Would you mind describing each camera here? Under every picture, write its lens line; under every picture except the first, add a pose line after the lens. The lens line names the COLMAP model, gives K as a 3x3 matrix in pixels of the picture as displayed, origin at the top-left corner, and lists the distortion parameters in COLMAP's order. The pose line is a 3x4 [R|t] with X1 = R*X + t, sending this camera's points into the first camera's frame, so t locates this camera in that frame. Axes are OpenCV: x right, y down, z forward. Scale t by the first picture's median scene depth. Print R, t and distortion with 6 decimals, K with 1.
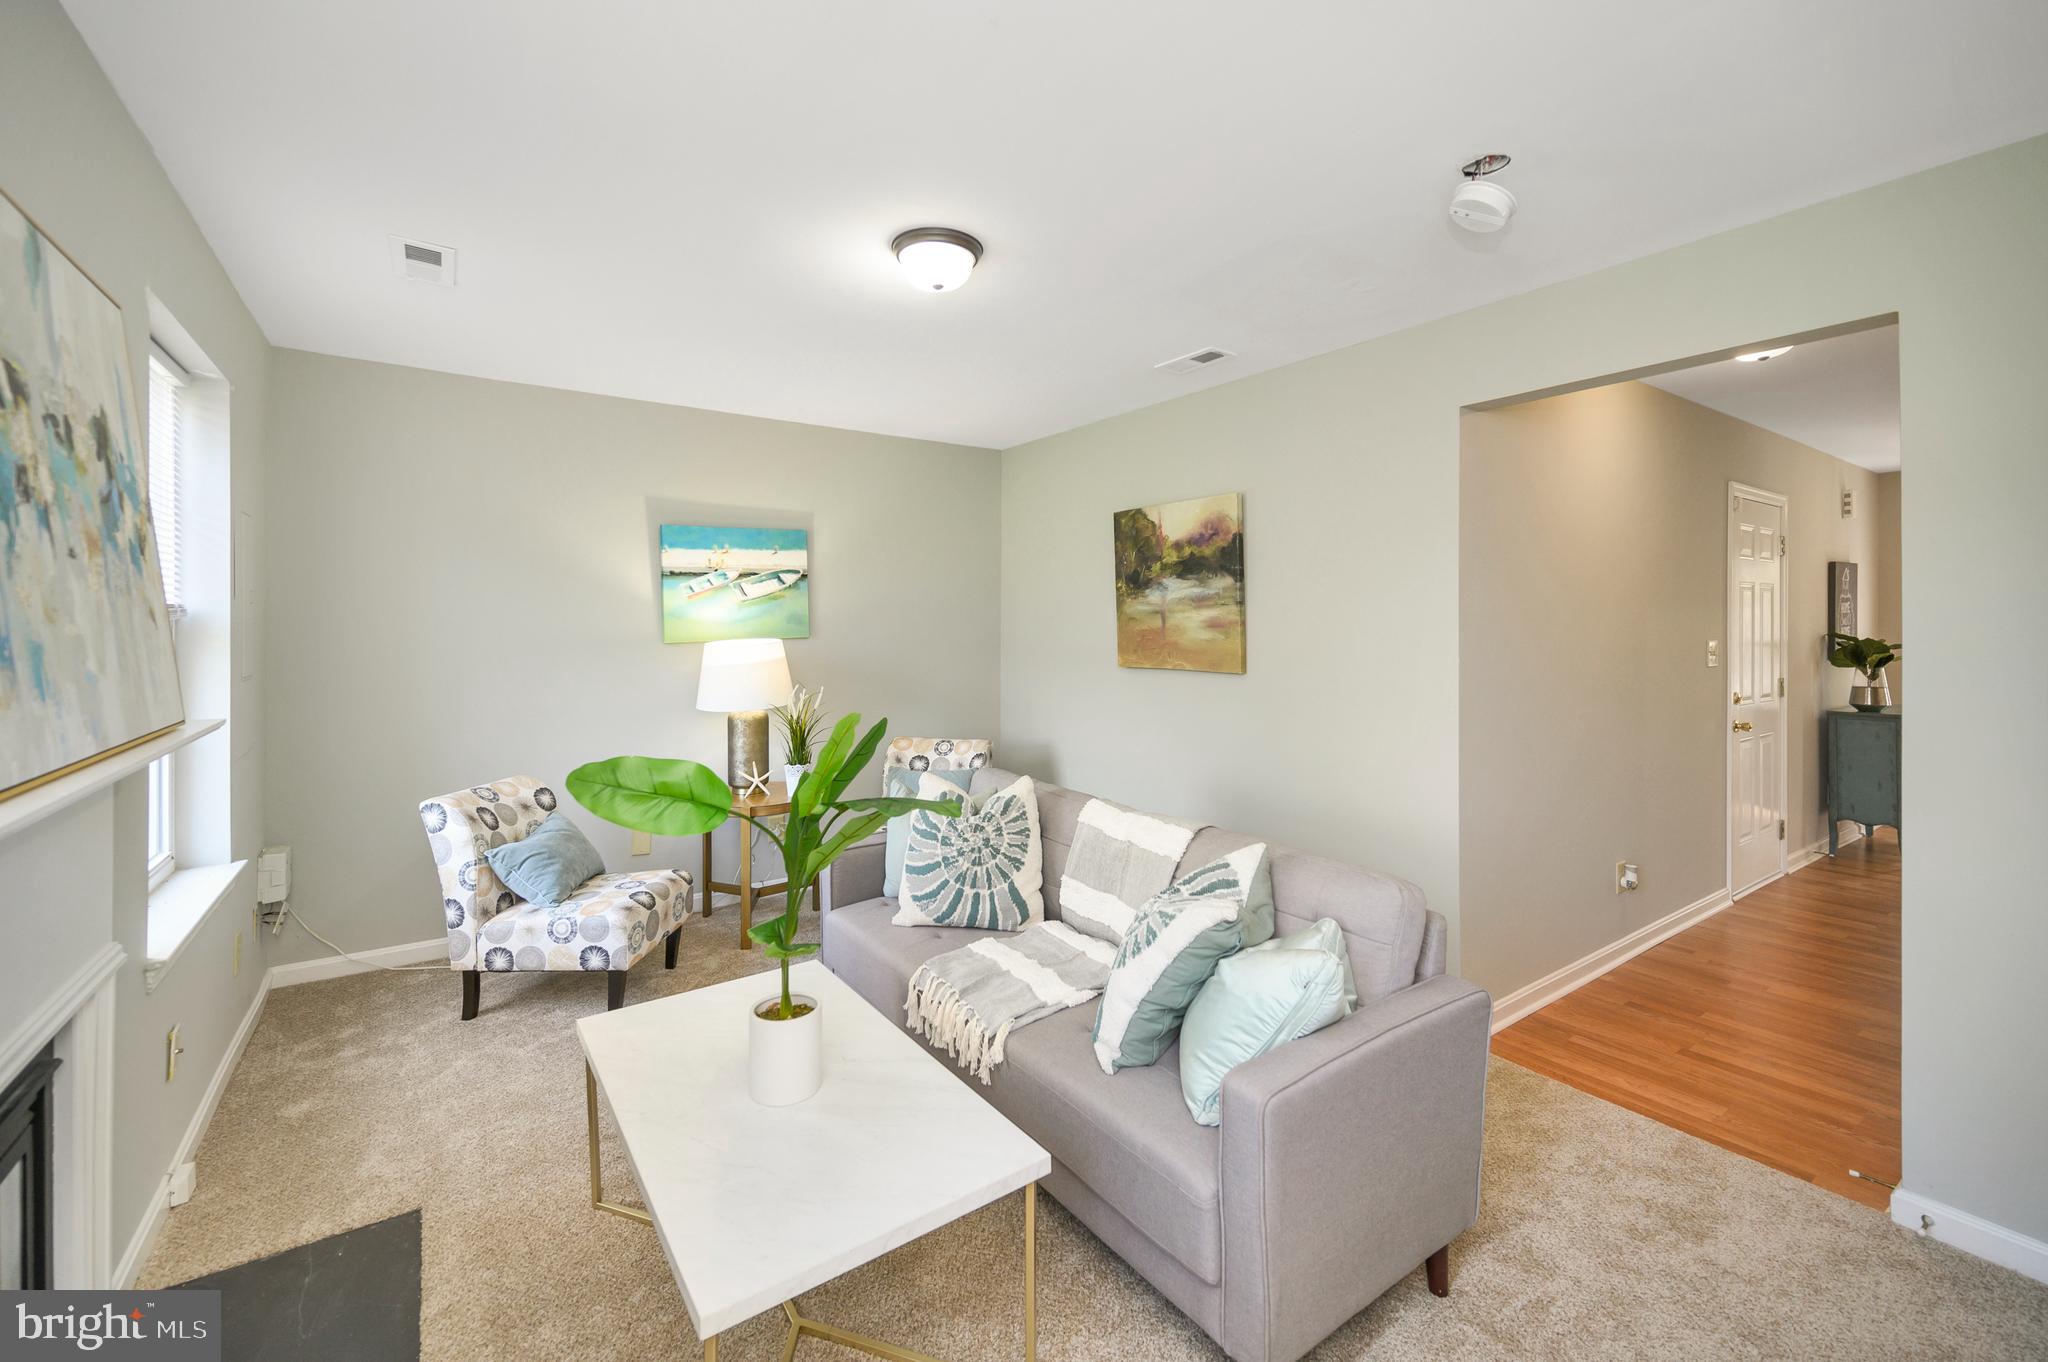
lens RADIAL K [[847.3, 0, 1023.2], [0, 847.3, 641.1], [0, 0, 1]] dist [0.001114, -0.000038]
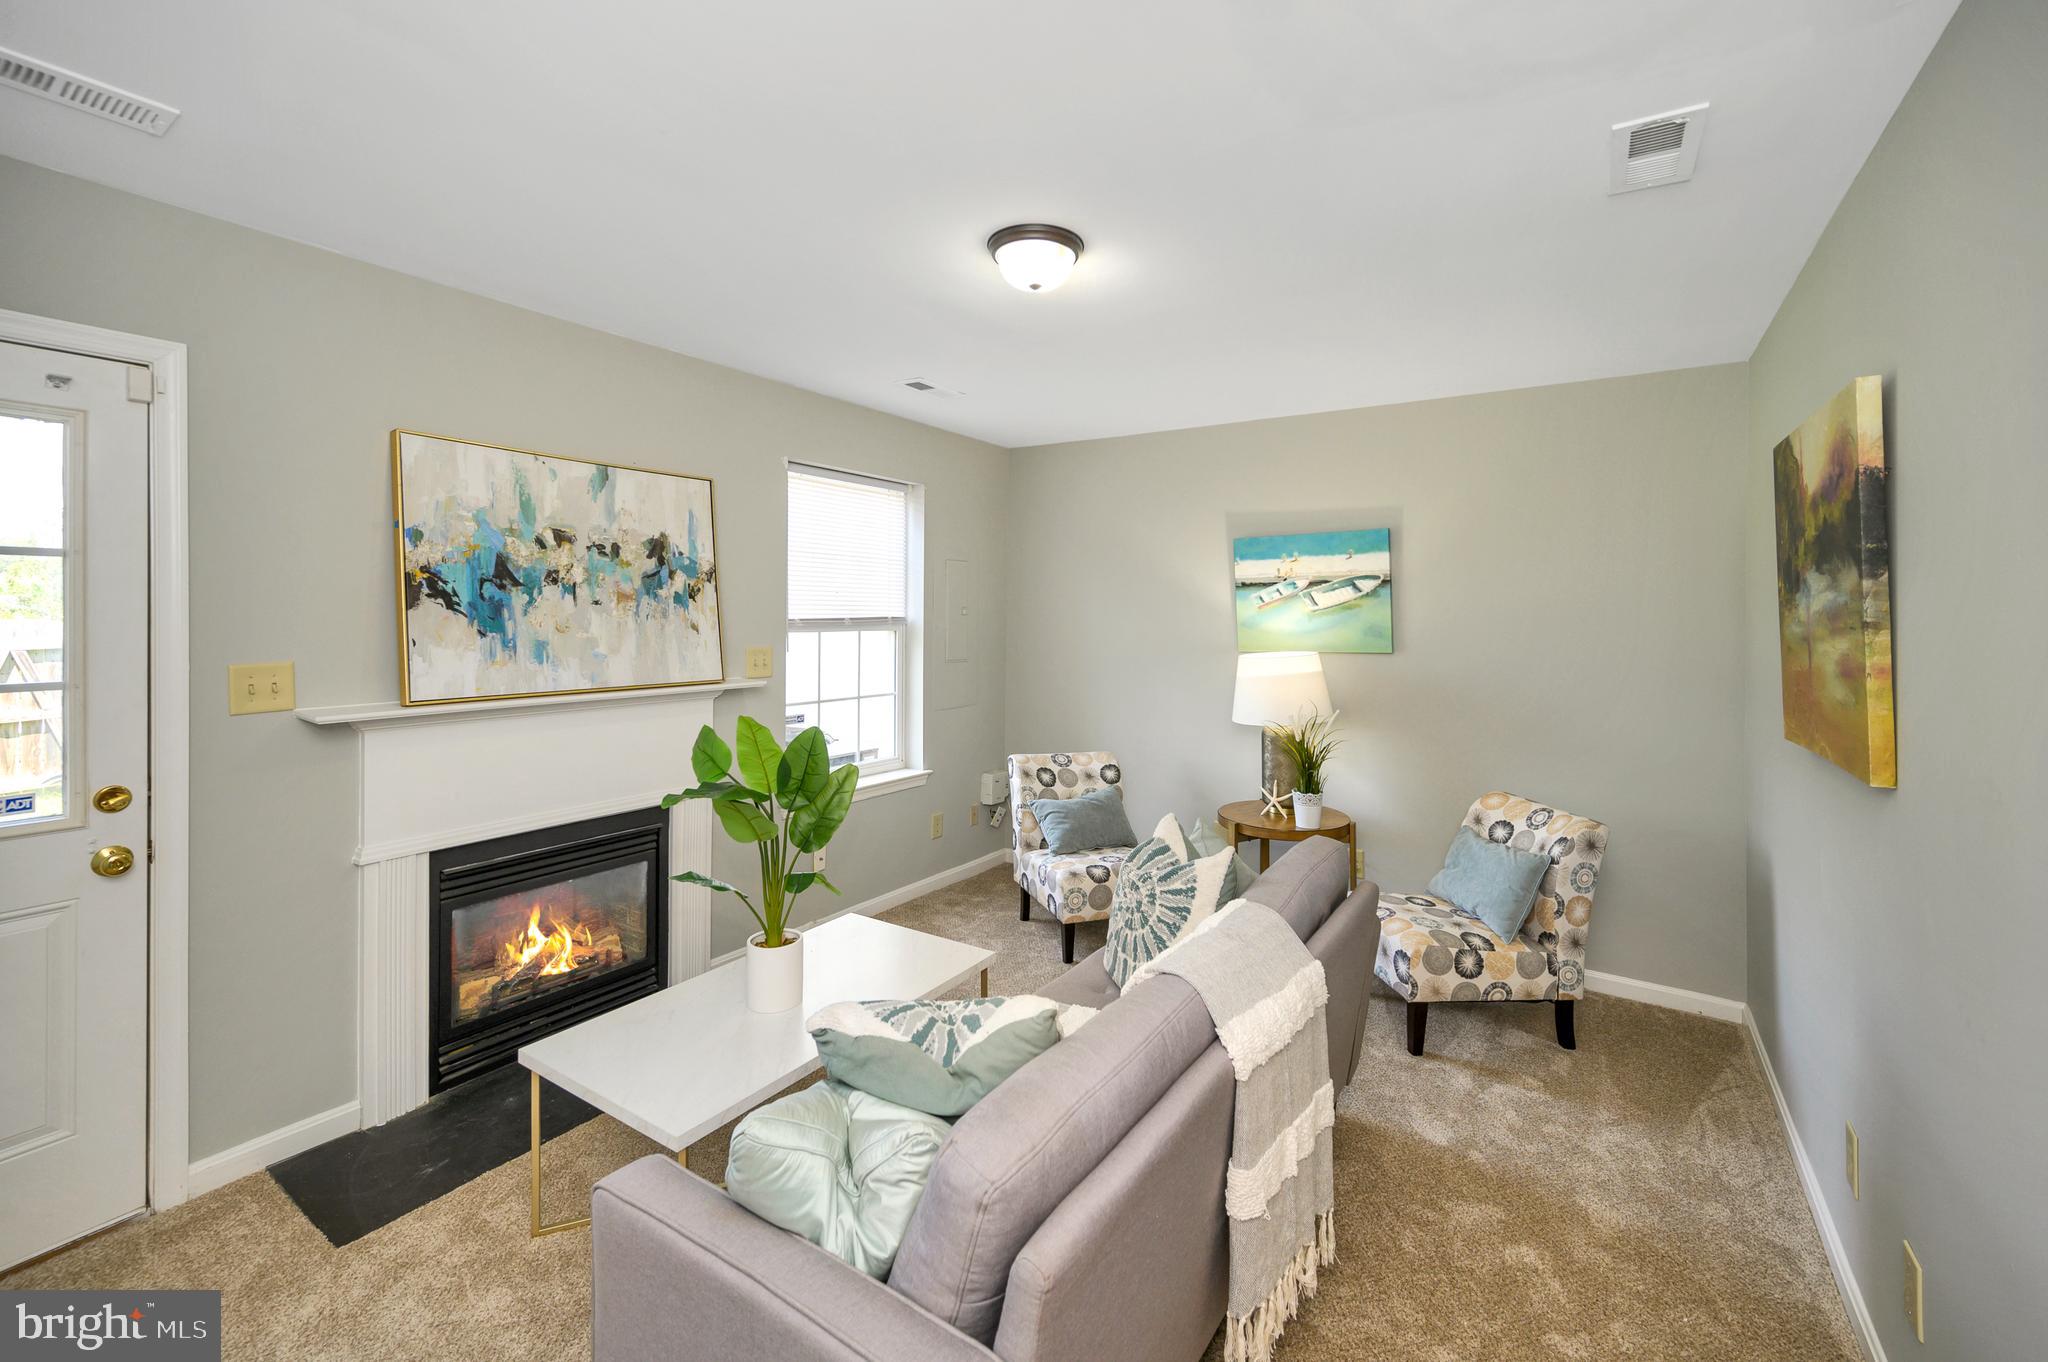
lens RADIAL K [[844.0, 0, 1027.1], [0, 844.0, 634.0], [0, 0, 1]] dist [0.014541, -0.000071]
pose [[0.361058, 0.029711, -0.932070, 0.458149], [-0.033123, 0.999270, 0.019022, -0.030633], [0.931955, 0.024004, 0.361779, 0.383597]]
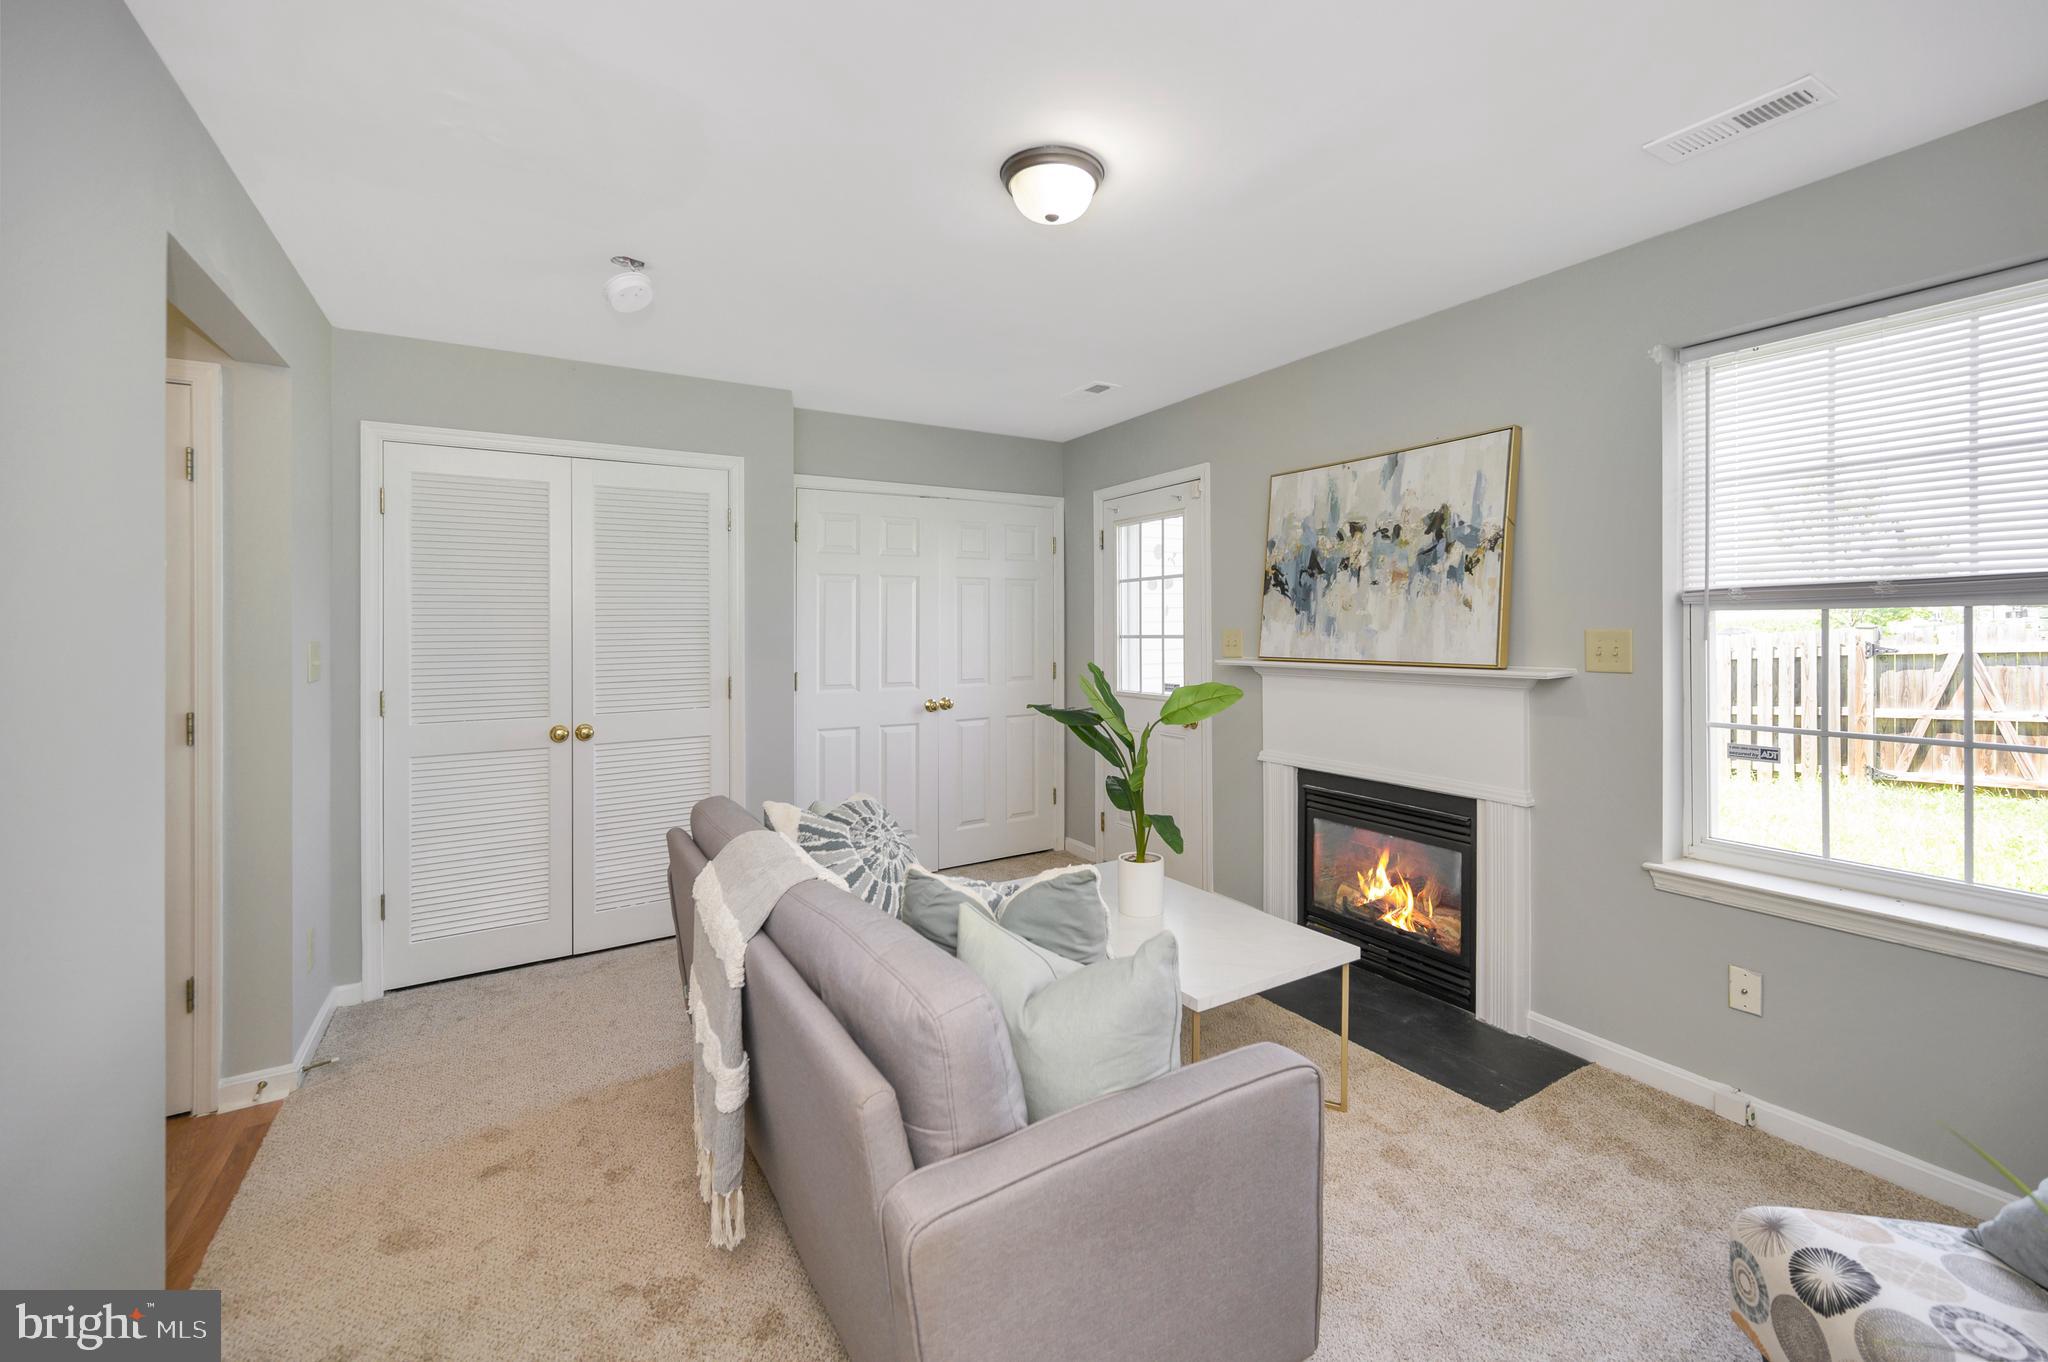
lens RADIAL K [[847.3, 0, 1023.2], [0, 847.3, 641.1], [0, 0, 1]] dist [0.001114, -0.000038]
pose [[-0.997371, 0.005023, 0.072286, -0.072295], [0.007871, 0.999202, 0.039166, -0.010881], [-0.072032, 0.039632, -0.996615, 1.108161]]
